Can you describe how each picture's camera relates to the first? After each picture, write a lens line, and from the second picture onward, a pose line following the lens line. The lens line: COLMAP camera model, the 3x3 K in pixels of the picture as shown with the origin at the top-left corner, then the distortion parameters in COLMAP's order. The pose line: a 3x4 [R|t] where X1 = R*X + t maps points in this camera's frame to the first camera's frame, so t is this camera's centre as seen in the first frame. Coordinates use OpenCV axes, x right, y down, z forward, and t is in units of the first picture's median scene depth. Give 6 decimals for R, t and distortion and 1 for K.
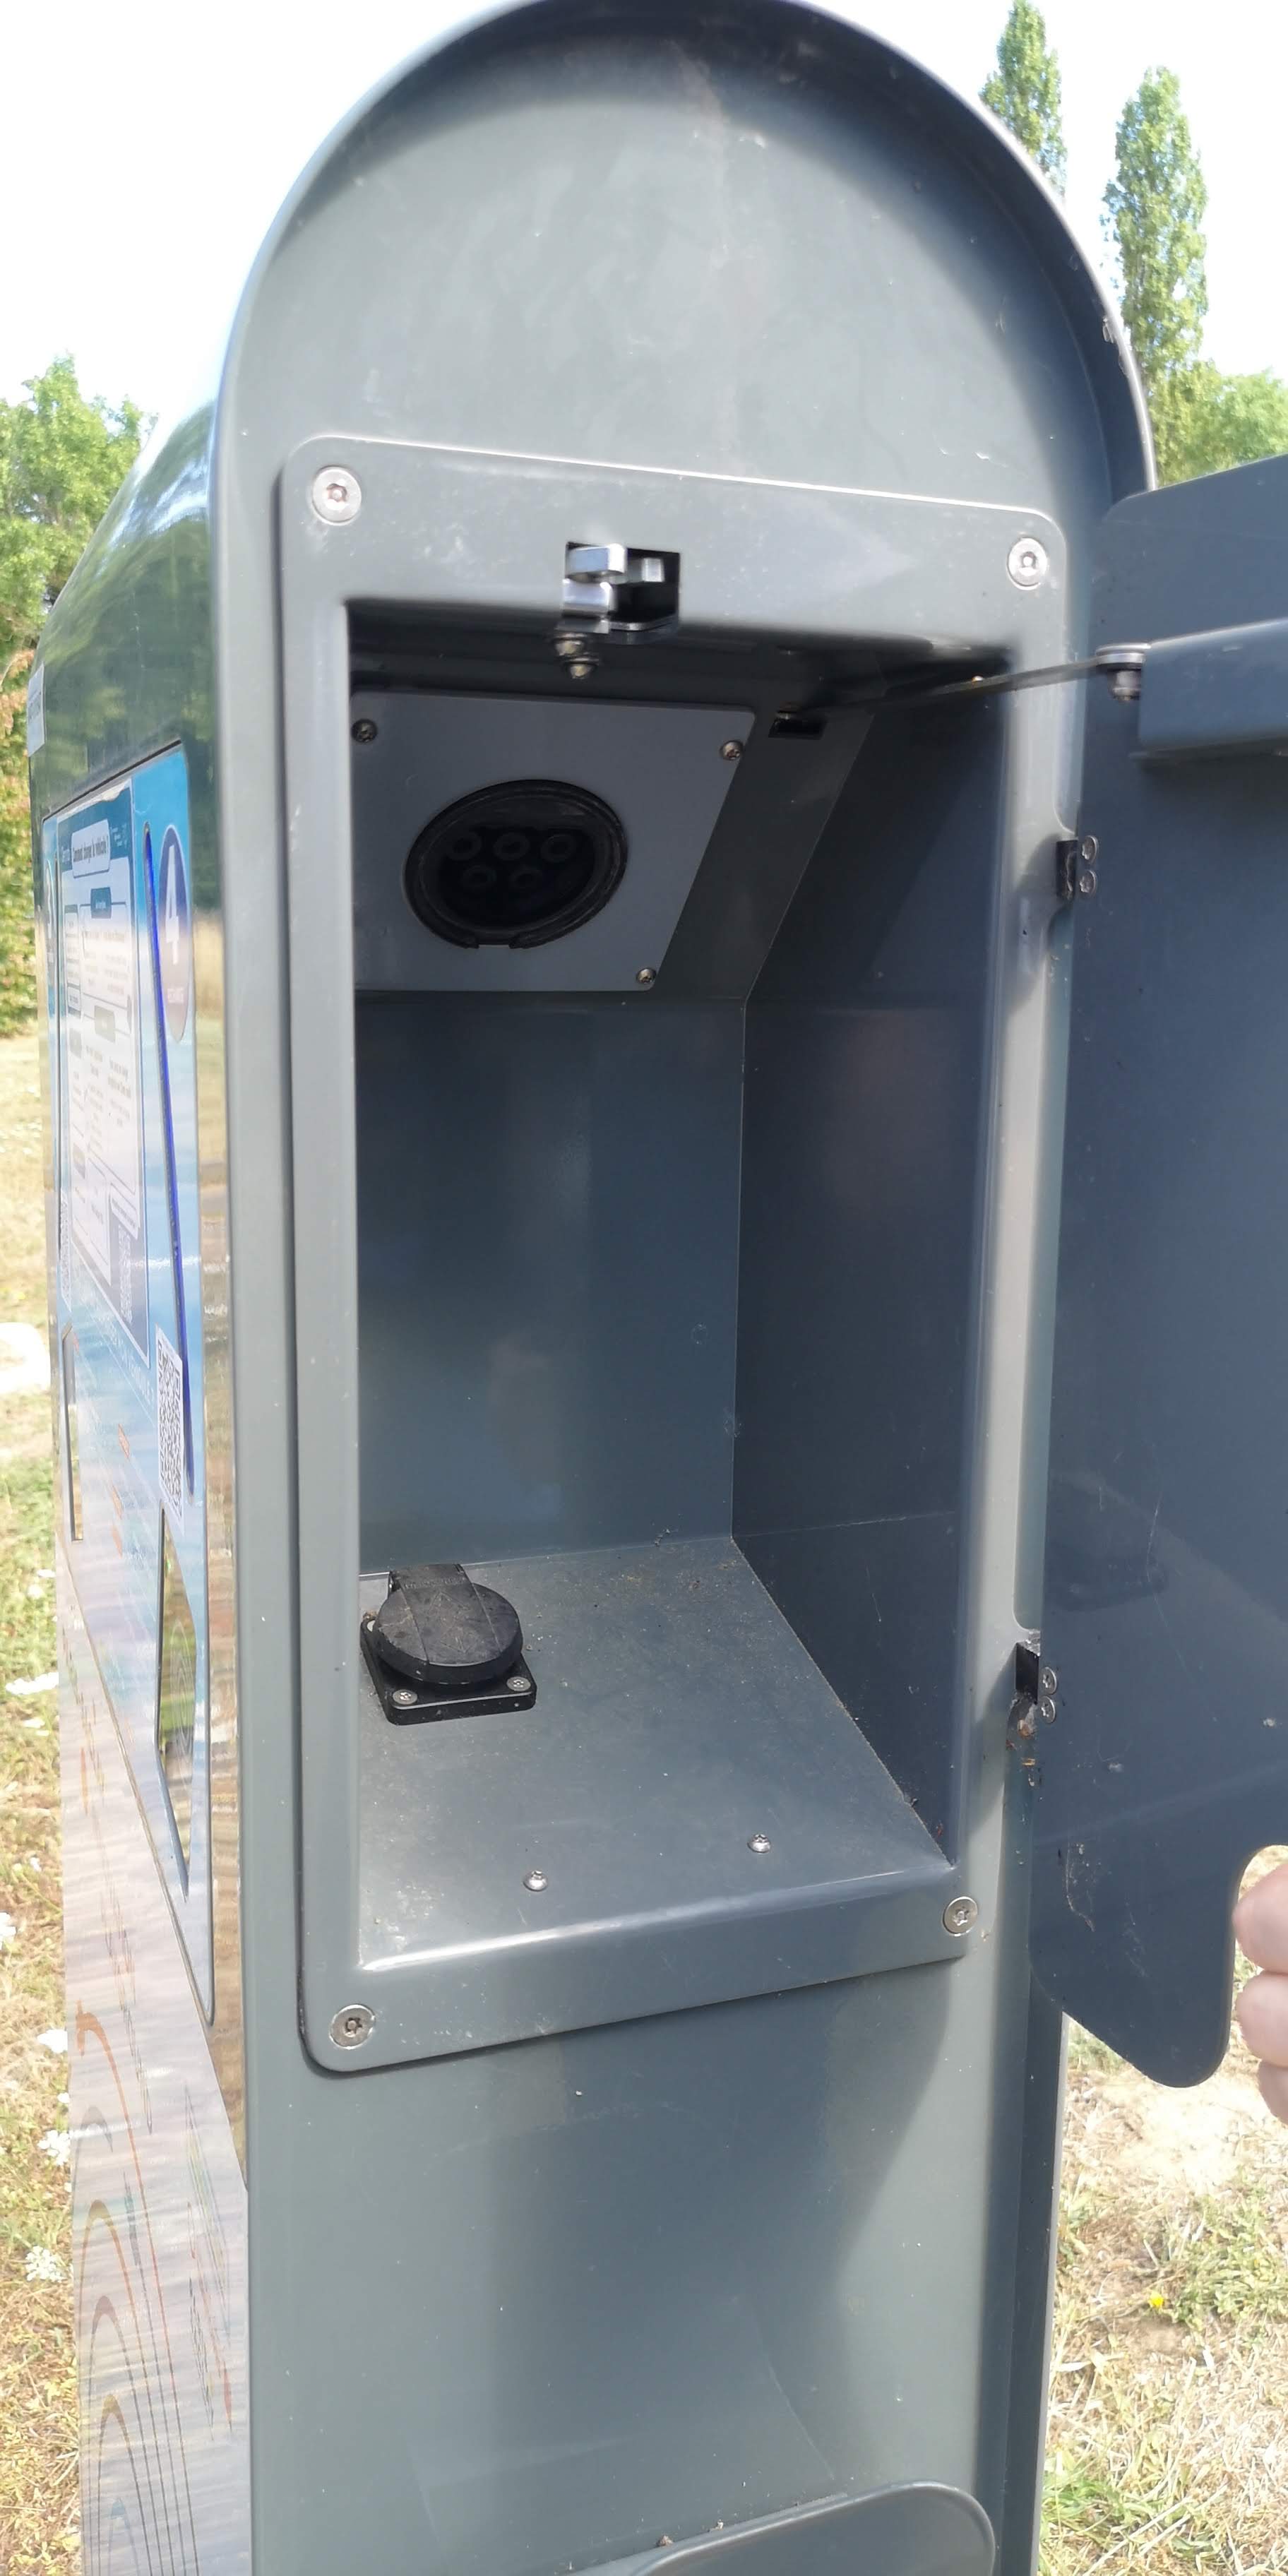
lens RADIAL K [[2046.5, 0, 644.0], [0, 2046.5, 1288.0], [0, 0, 1]] dist [0.009571, -0.006986]
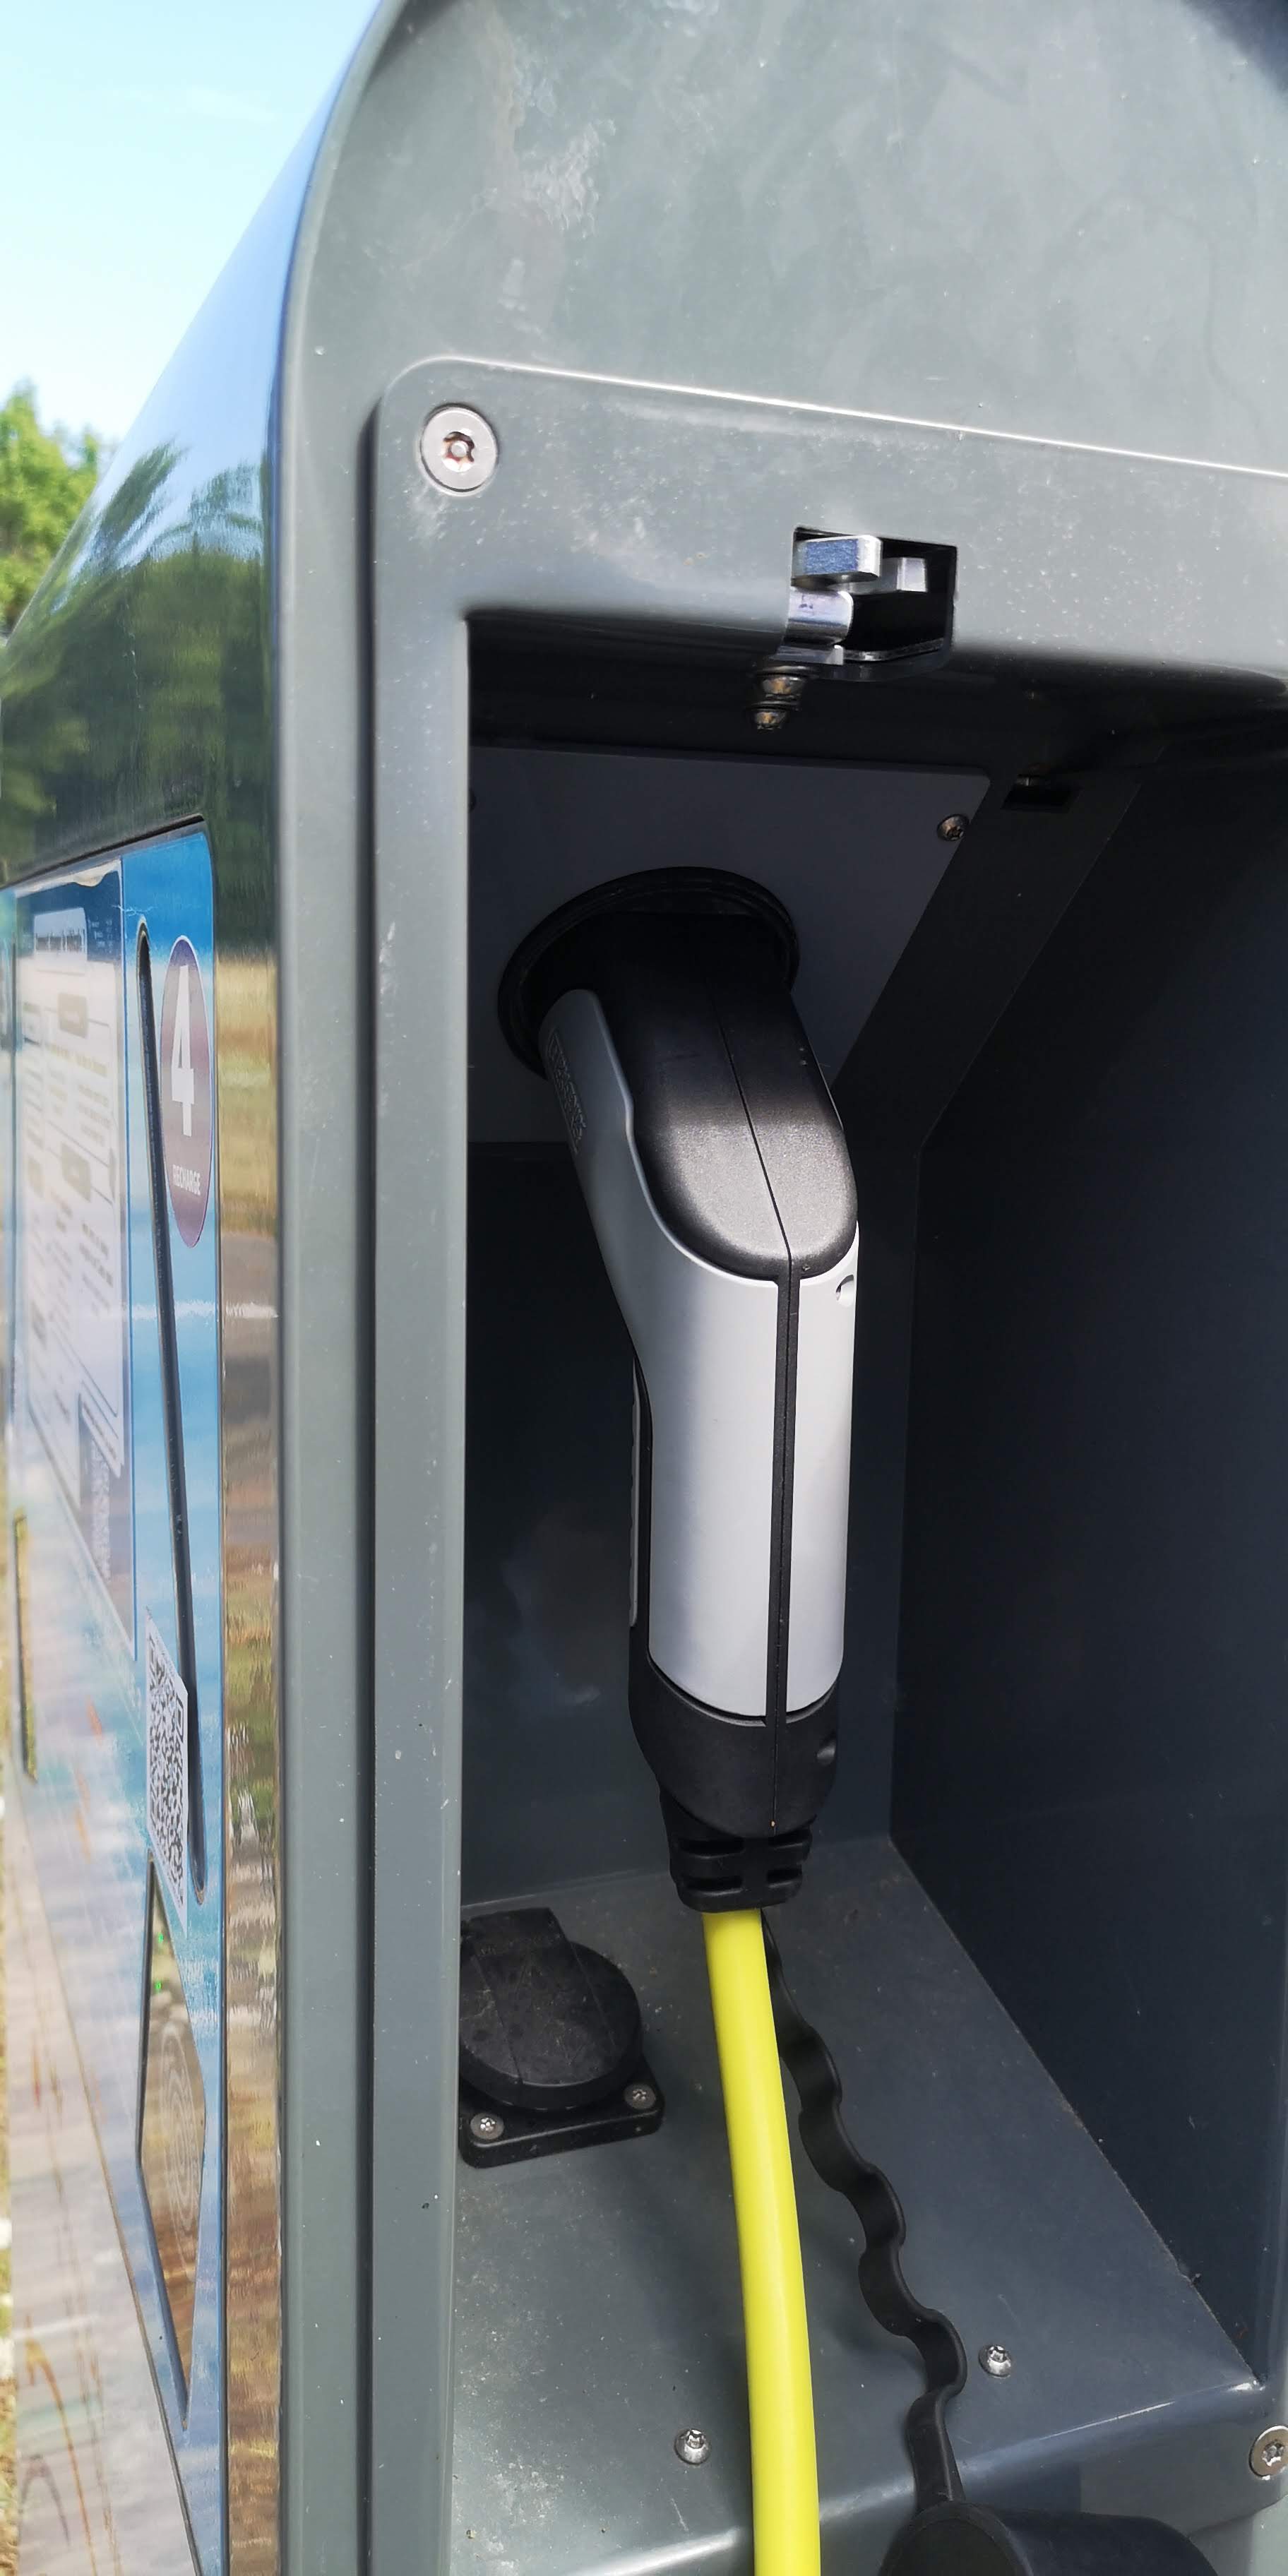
lens RADIAL K [[2099.3, 0, 644.0], [0, 2099.3, 1288.0], [0, 0, 1]] dist [-0.002896, -0.005180]
pose [[0.999867, 0.004019, 0.015790, -0.090218], [-0.003666, 0.999744, -0.022307, -0.096452], [-0.015876, 0.022247, 0.999626, 0.306475]]
